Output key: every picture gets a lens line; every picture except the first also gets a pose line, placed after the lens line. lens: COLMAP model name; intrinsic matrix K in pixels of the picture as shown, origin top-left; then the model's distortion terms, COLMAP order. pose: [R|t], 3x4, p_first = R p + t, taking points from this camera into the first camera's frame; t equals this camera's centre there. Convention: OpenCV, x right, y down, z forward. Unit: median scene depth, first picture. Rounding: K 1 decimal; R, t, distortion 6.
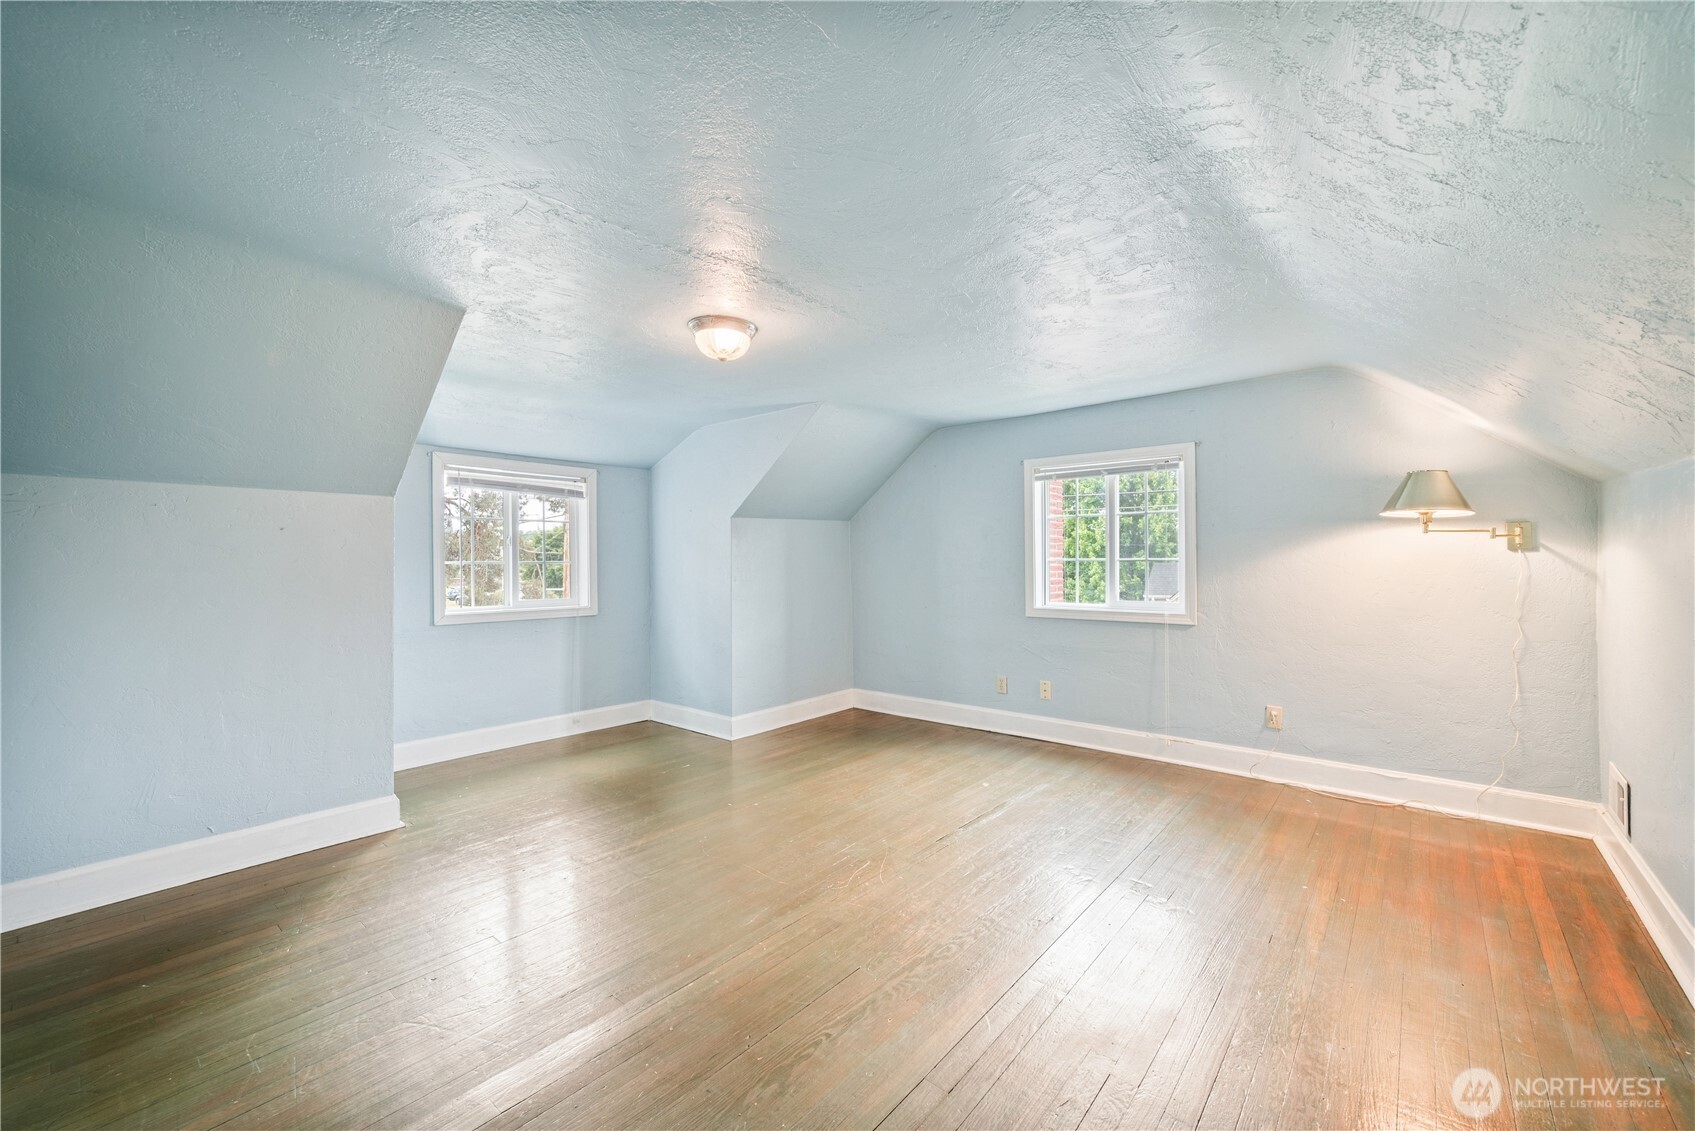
lens RADIAL K [[667.3, 0, 847.5], [0, 667.3, 565.5], [0, 0, 1]] dist [0.000032, -0.000001]
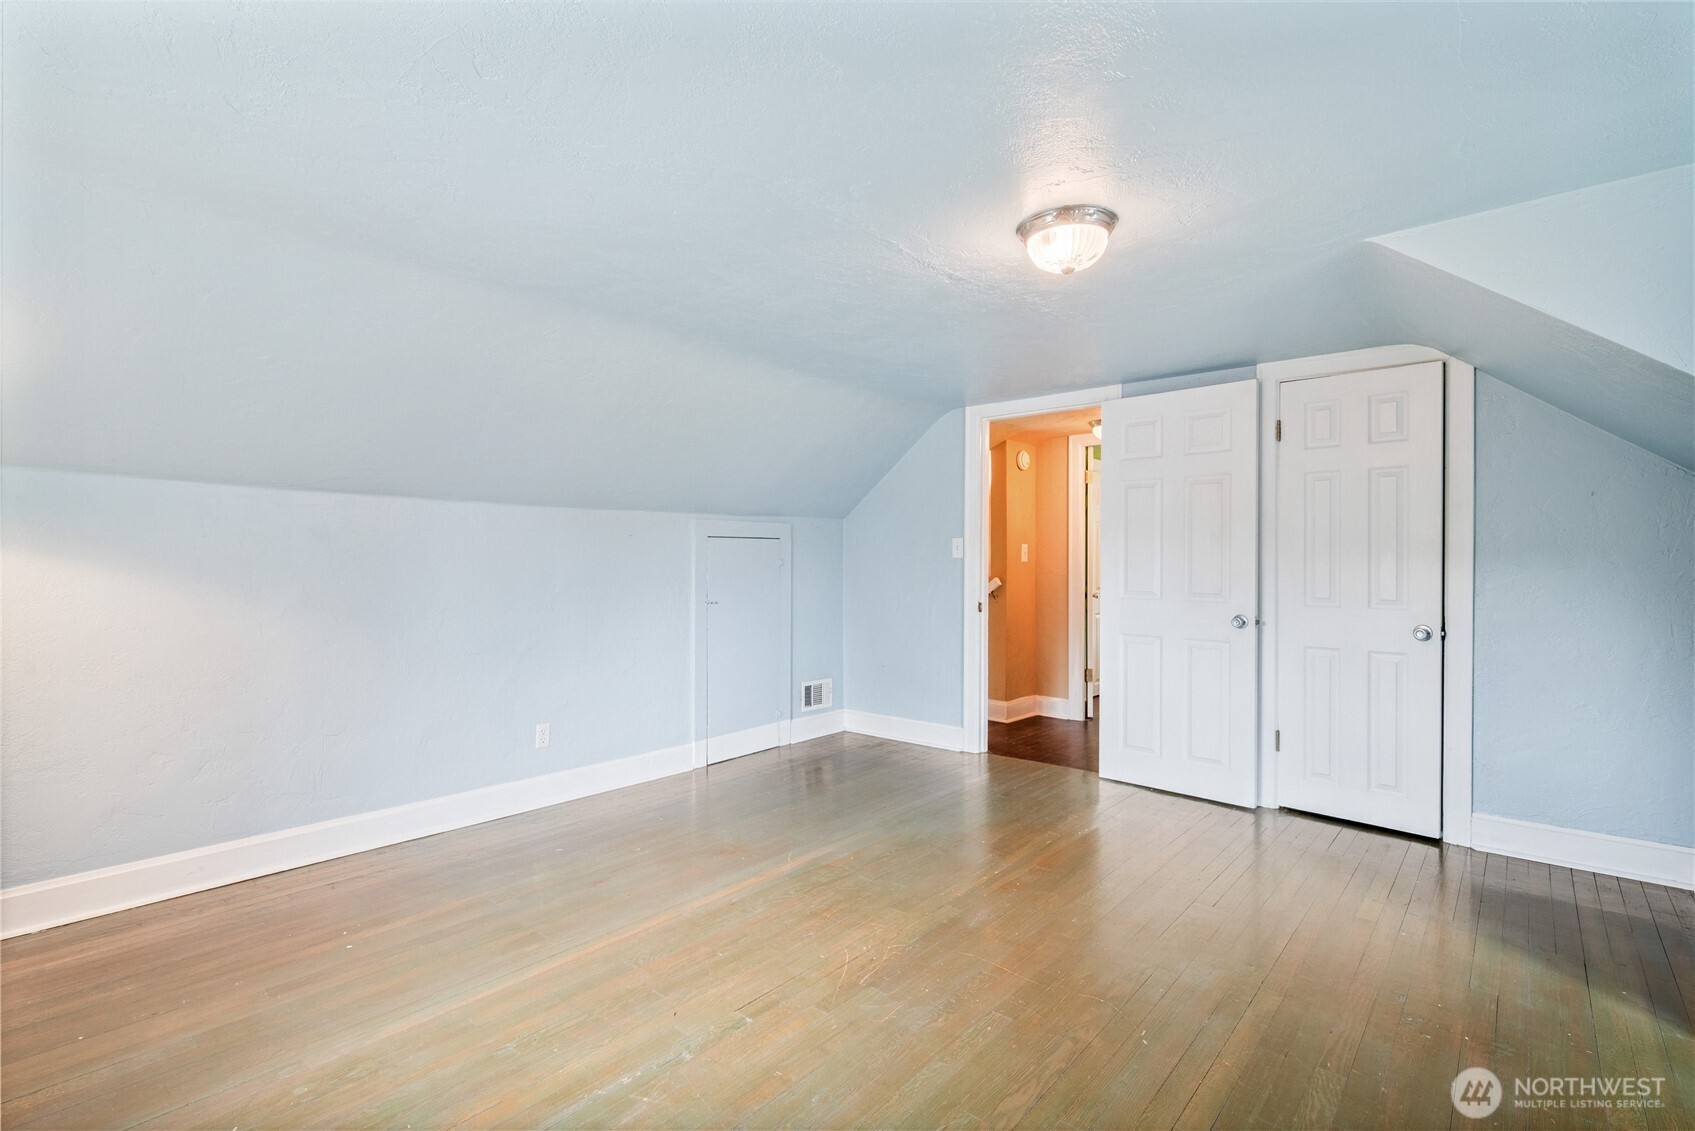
lens RADIAL K [[775.5, 0, 847.5], [0, 775.5, 565.5], [0, 0, 1]] dist [0.000069, 0.000003]
pose [[-0.999944, 0.004367, 0.009648, 0.035984], [0.004475, 0.999927, 0.011188, -0.011547], [-0.009598, 0.011230, -0.999891, 1.813705]]
